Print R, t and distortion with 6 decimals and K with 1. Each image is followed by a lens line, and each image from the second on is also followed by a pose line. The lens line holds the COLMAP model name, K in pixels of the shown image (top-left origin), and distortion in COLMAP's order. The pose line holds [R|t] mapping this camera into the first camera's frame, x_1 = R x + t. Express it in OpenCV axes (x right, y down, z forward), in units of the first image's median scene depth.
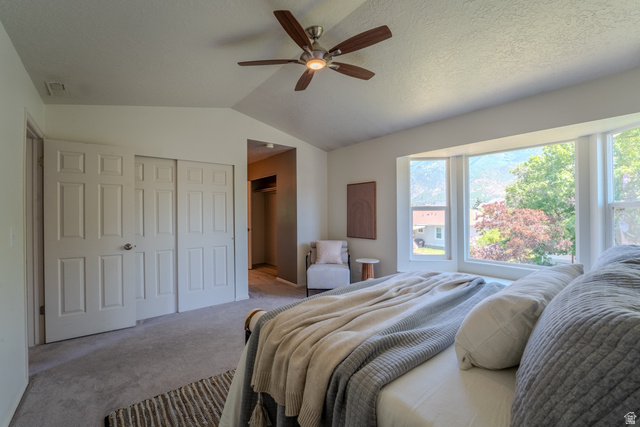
lens RADIAL K [[273.3, 0, 320.0], [0, 273.3, 213.5], [0, 0, 1]] dist [-0.011705, -0.000208]
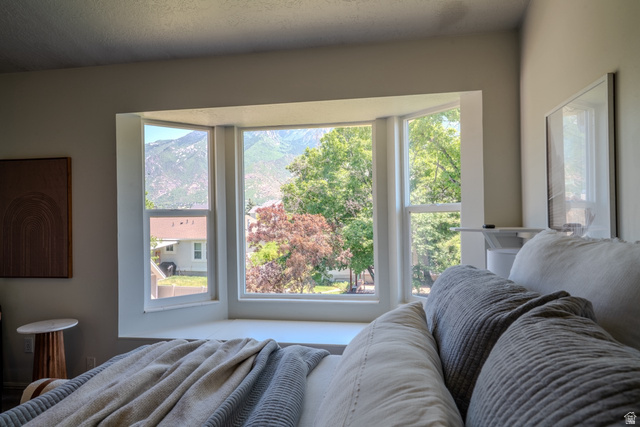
lens RADIAL K [[419.7, 0, 329.3], [0, 419.7, 212.8], [0, 0, 1]] dist [0.001994, 0.000606]
pose [[0.755281, 0.000793, 0.655401, 0.024510], [0.012928, 0.999787, -0.016107, -0.000622], [-0.655274, 0.020639, 0.755110, 0.054908]]
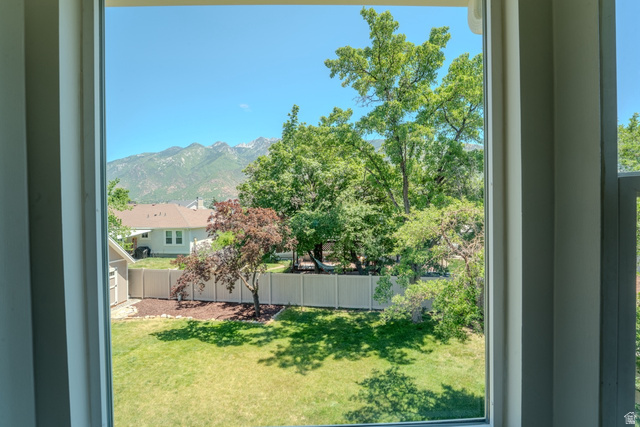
lens RADIAL K [[275.0, 0, 320.0], [0, 275.0, 213.5], [0, 0, 1]] dist [-0.020958, -0.000028]
pose [[0.630990, -0.012460, 0.775691, 0.176148], [0.011347, 0.999912, 0.006832, -0.001691], [-0.775708, 0.004491, 0.631076, 0.264599]]
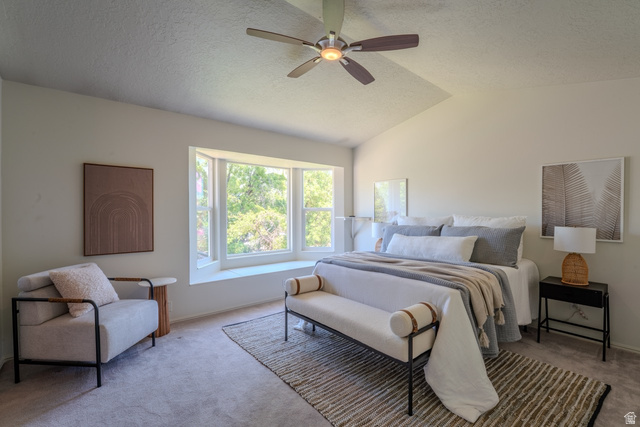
lens RADIAL K [[289.4, 0, 320.0], [0, 289.4, 213.5], [0, 0, 1]] dist [0.000079, -0.000031]
pose [[-0.018683, 0.003826, 0.999818, -0.218165], [0.004744, 0.999982, -0.003738, 0.001001], [-0.999814, 0.004673, -0.018701, 0.229574]]
